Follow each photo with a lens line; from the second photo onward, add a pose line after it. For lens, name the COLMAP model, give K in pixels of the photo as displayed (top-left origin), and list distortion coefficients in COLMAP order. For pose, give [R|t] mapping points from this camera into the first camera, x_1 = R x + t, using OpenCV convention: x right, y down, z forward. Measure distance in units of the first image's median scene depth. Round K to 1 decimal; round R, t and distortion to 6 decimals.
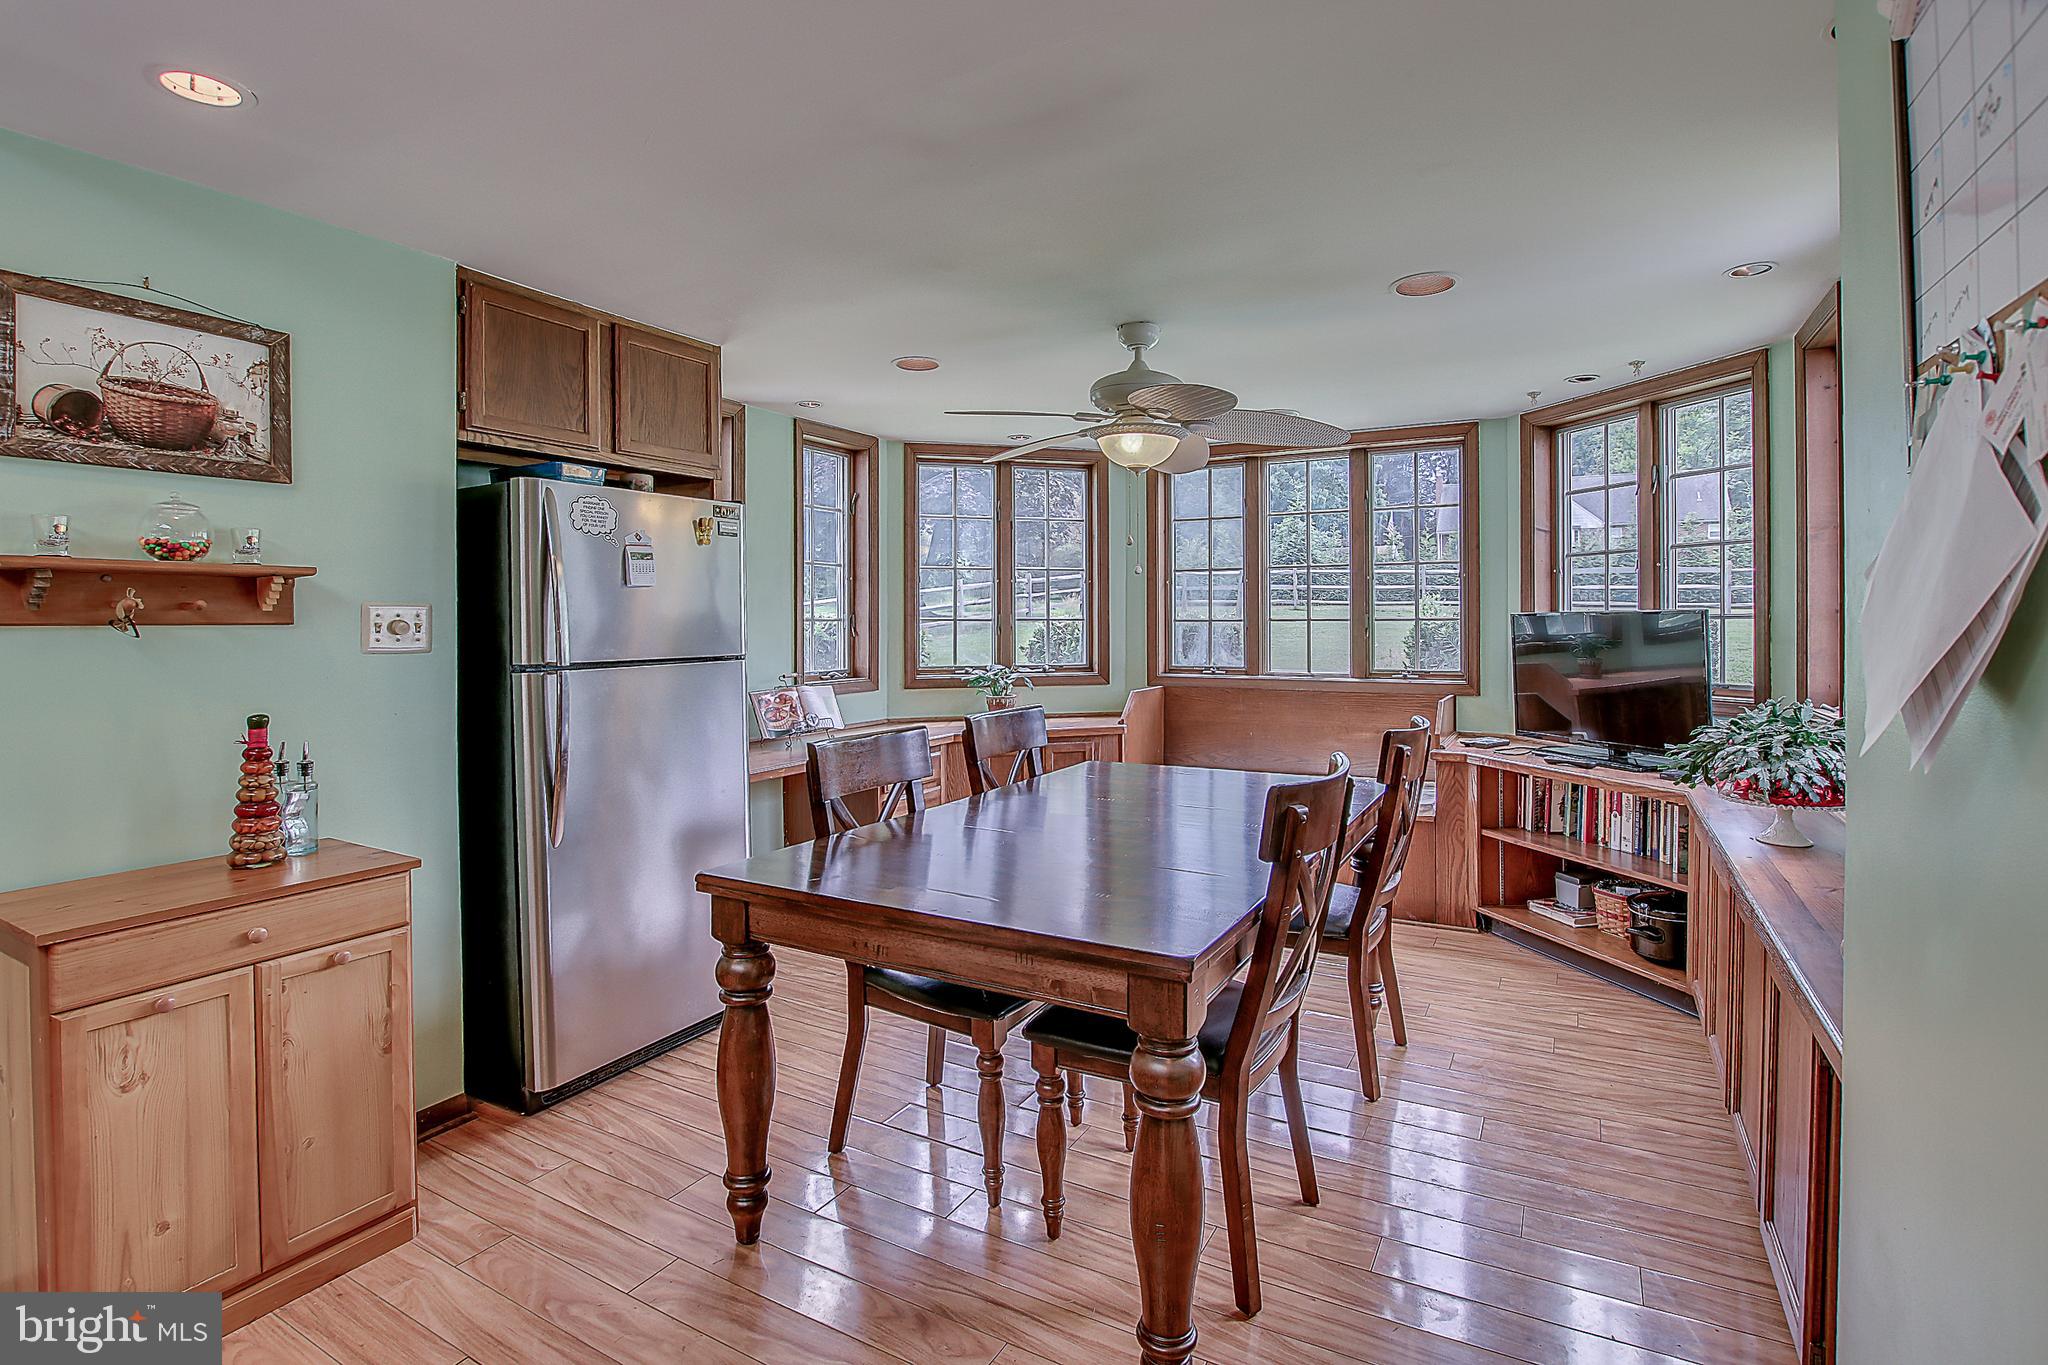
lens RADIAL K [[975.4, 0, 977.0], [0, 975.4, 640.6], [0, 0, 1]] dist [-0.026808, 0.002679]
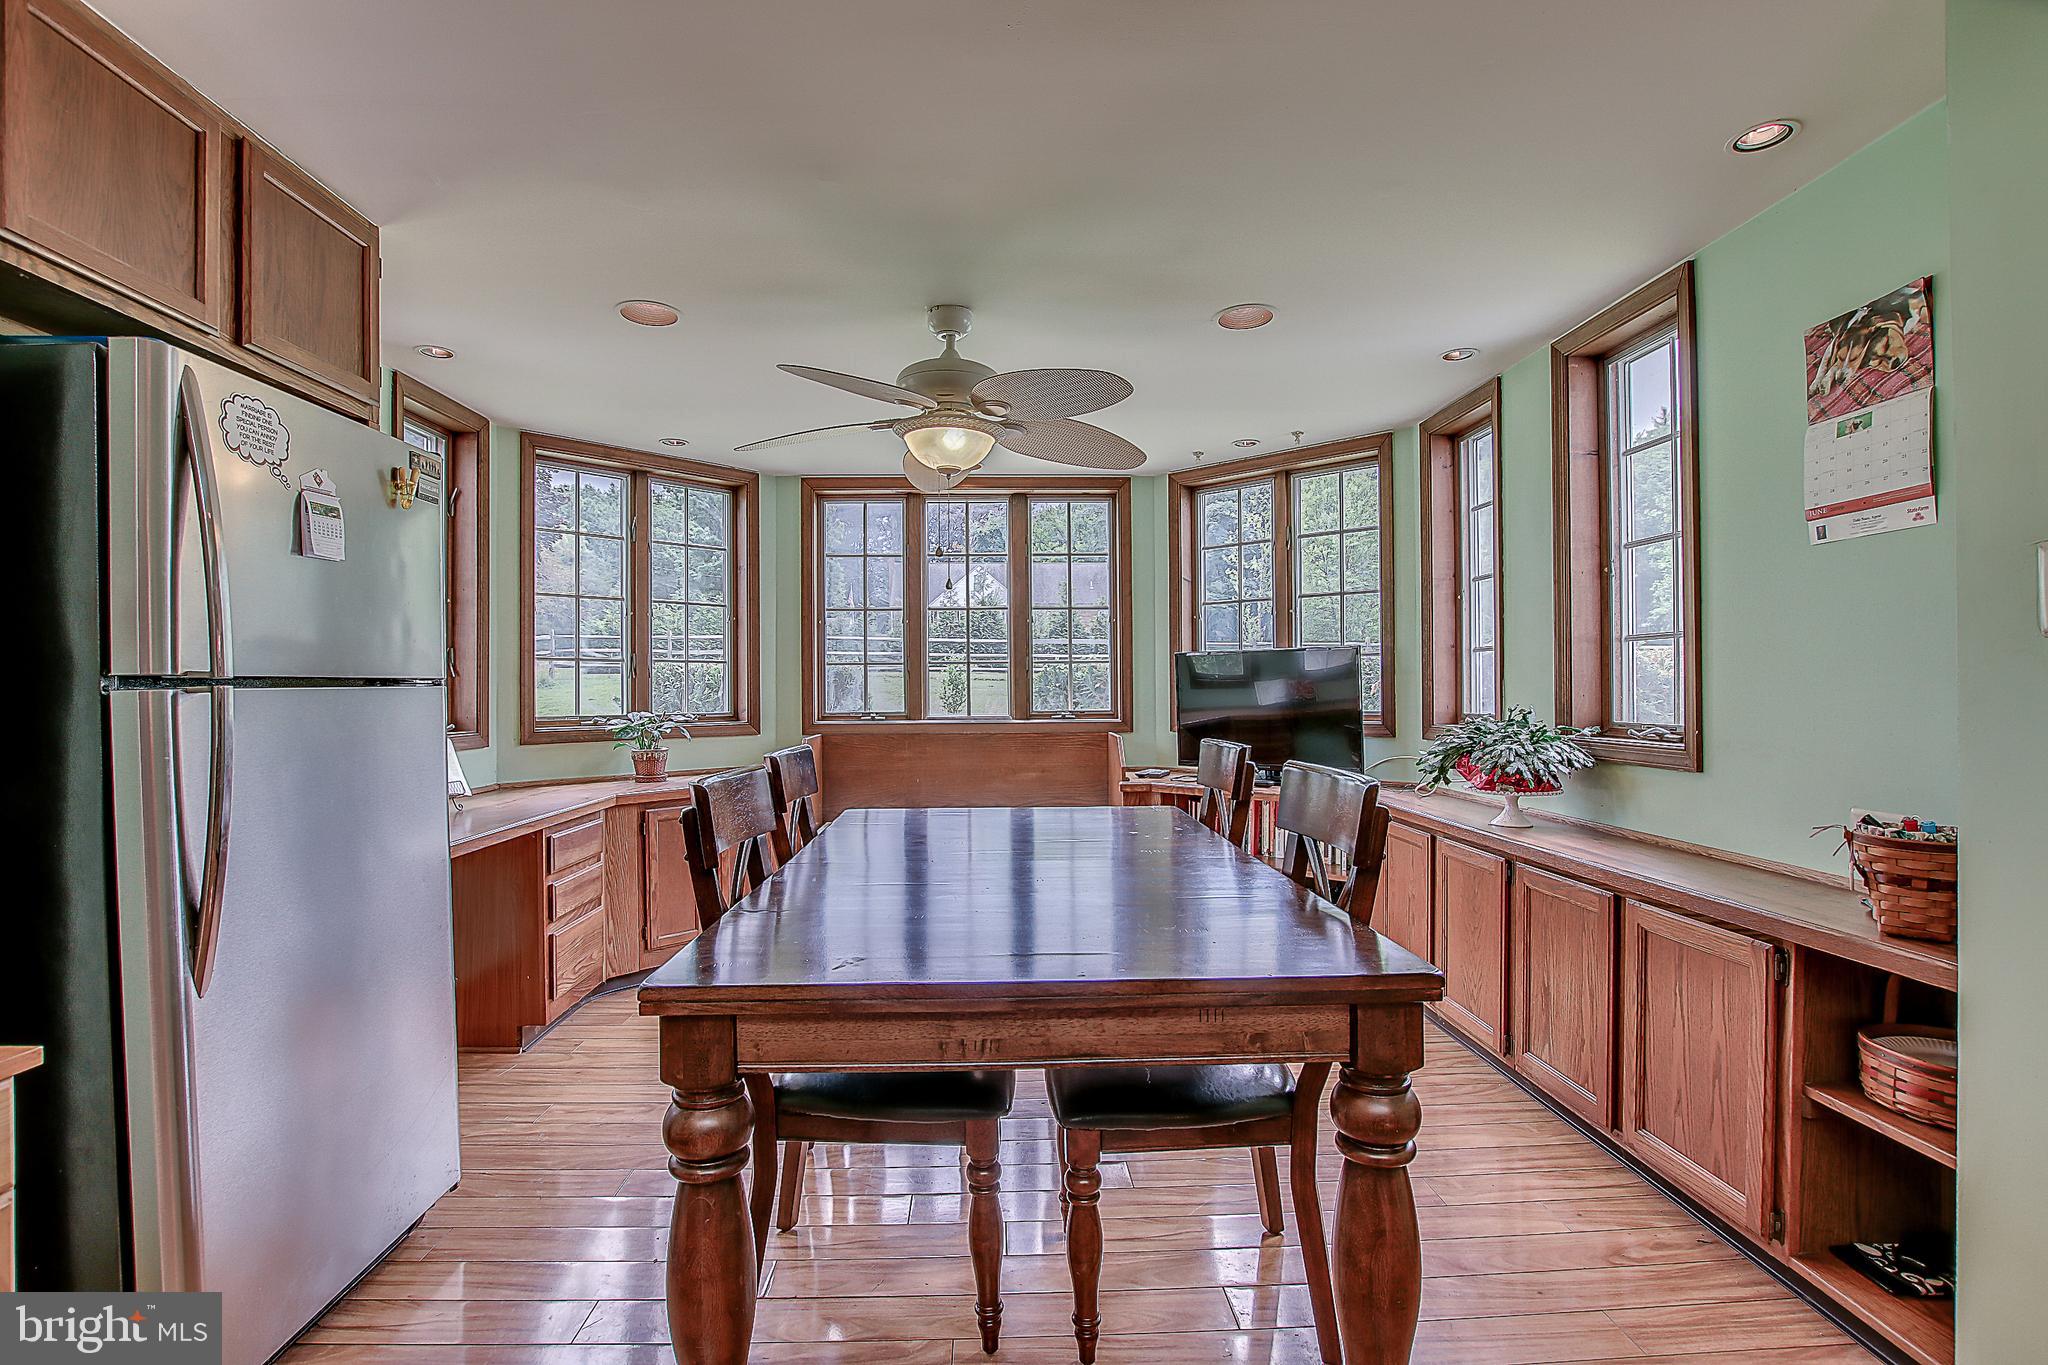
lens RADIAL K [[975.4, 0, 928.3], [0, 975.4, 709.9], [0, 0, 1]] dist [-0.026808, 0.002679]
pose [[0.852266, -0.008485, 0.523040, -0.266865], [0.012420, 0.999915, -0.004016, 0.037660], [-0.522962, 0.009918, 0.852298, 0.212647]]
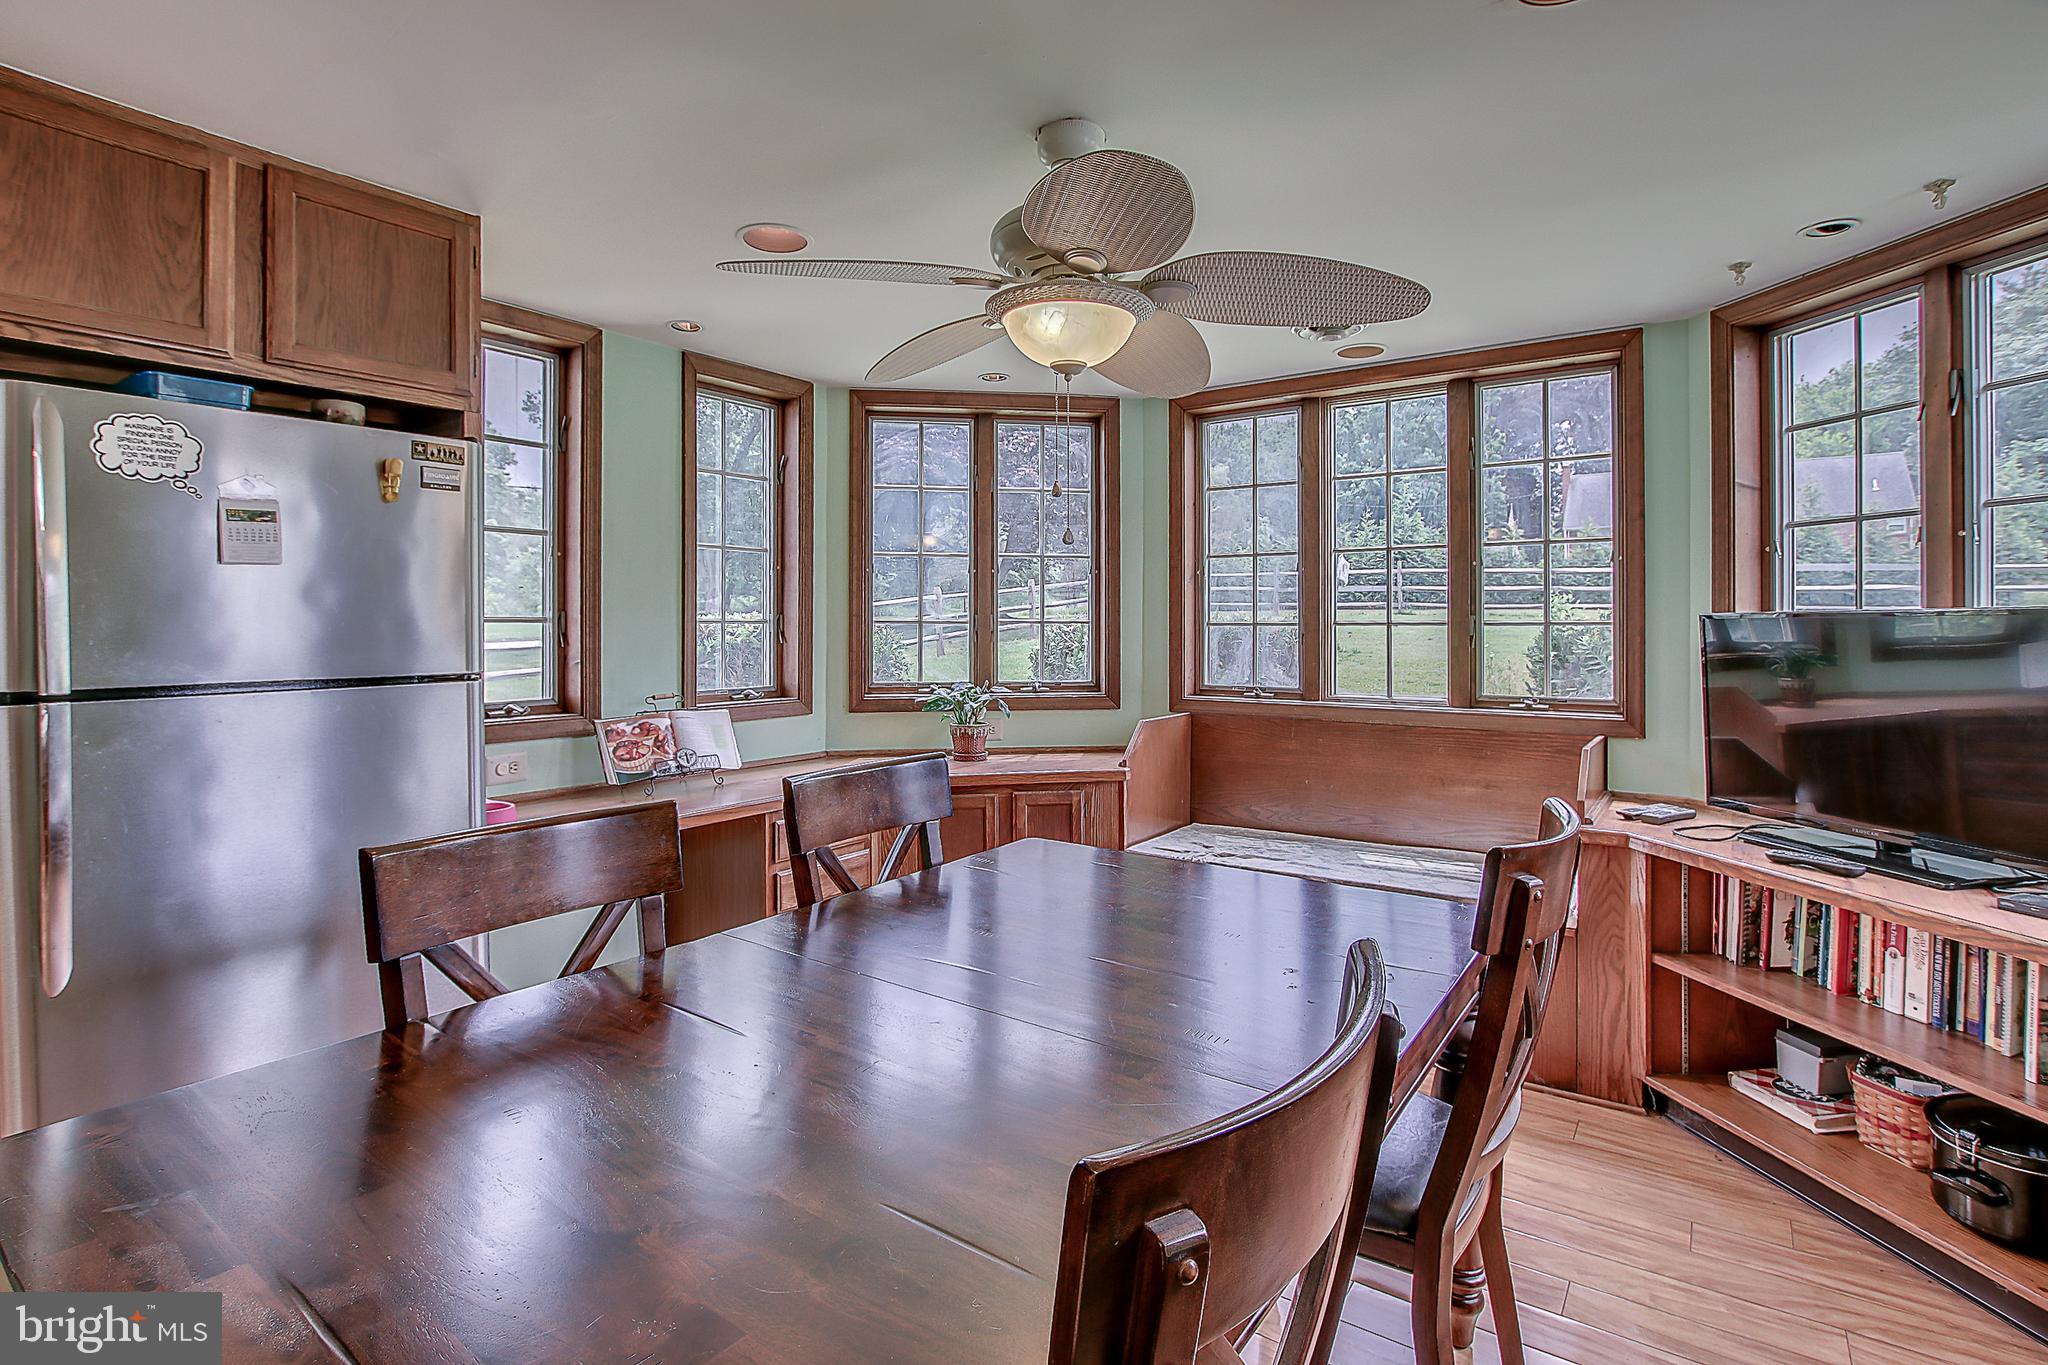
lens RADIAL K [[975.4, 0, 1009.1], [0, 975.4, 640.5], [0, 0, 1]] dist [-0.026808, 0.002679]
pose [[0.997096, 0.005378, -0.075960, 0.144307], [-0.005735, 0.999974, -0.004481, -0.005388], [0.075934, 0.004904, 0.997101, 0.330465]]
